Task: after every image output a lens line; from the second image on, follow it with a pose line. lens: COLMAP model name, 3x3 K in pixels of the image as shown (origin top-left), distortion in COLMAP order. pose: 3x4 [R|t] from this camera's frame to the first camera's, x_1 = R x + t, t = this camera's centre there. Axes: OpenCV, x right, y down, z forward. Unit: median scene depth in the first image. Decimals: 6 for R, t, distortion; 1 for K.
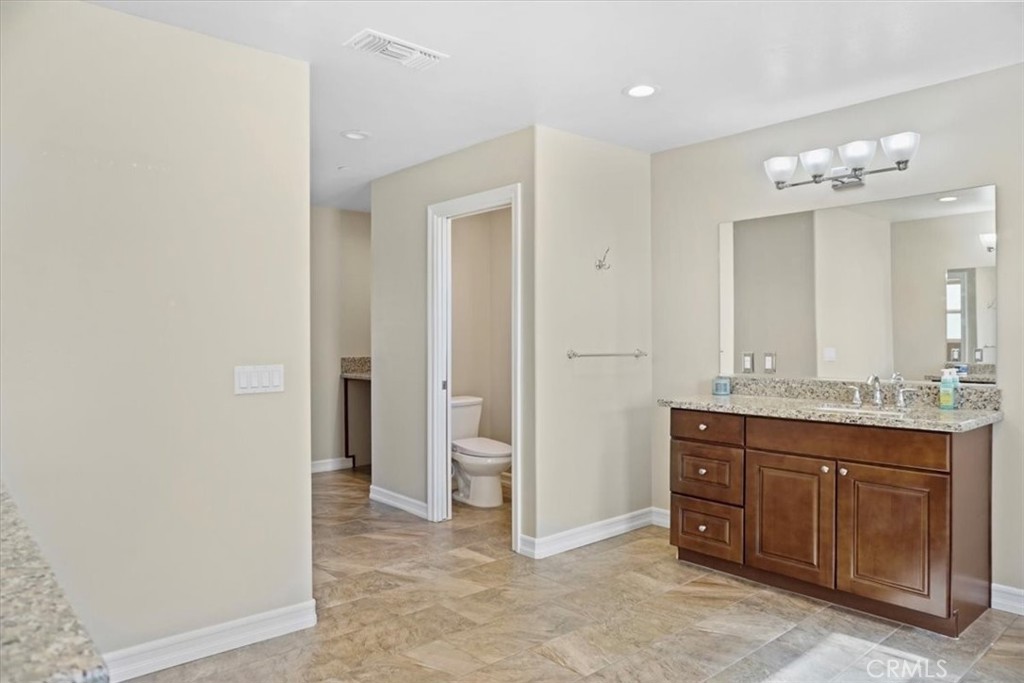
lens RADIAL K [[699.5, 0, 498.4], [0, 699.5, 339.1], [0, 0, 1]] dist [-0.040381, 0.021666]
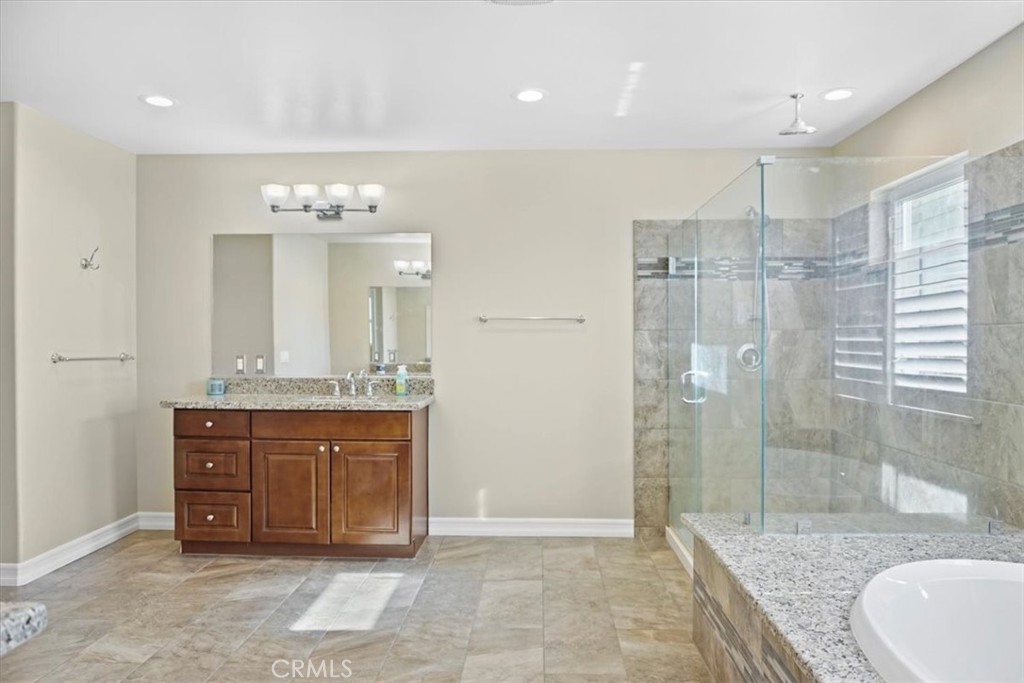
lens RADIAL K [[699.5, 0, 530.8], [0, 699.5, 357.9], [0, 0, 1]] dist [-0.040381, 0.021666]
pose [[0.669071, -0.011429, 0.743110, -0.178958], [-0.003697, 0.999818, 0.018706, 0.001510], [-0.743189, -0.015263, 0.668907, -0.092073]]
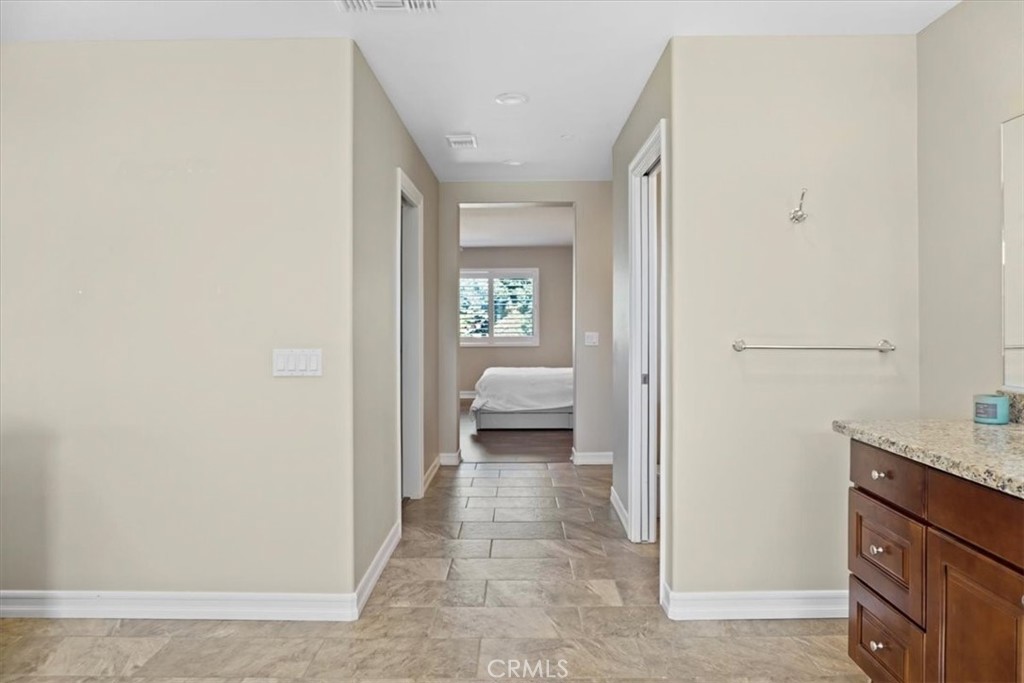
lens RADIAL K [[699.5, 0, 504.2], [0, 699.5, 324.0], [0, 0, 1]] dist [-0.040381, 0.021666]
pose [[0.748656, 0.005706, -0.662934, 0.462394], [-0.003466, 0.999983, 0.004693, -0.003450], [0.662949, -0.001216, 0.748664, 0.367429]]
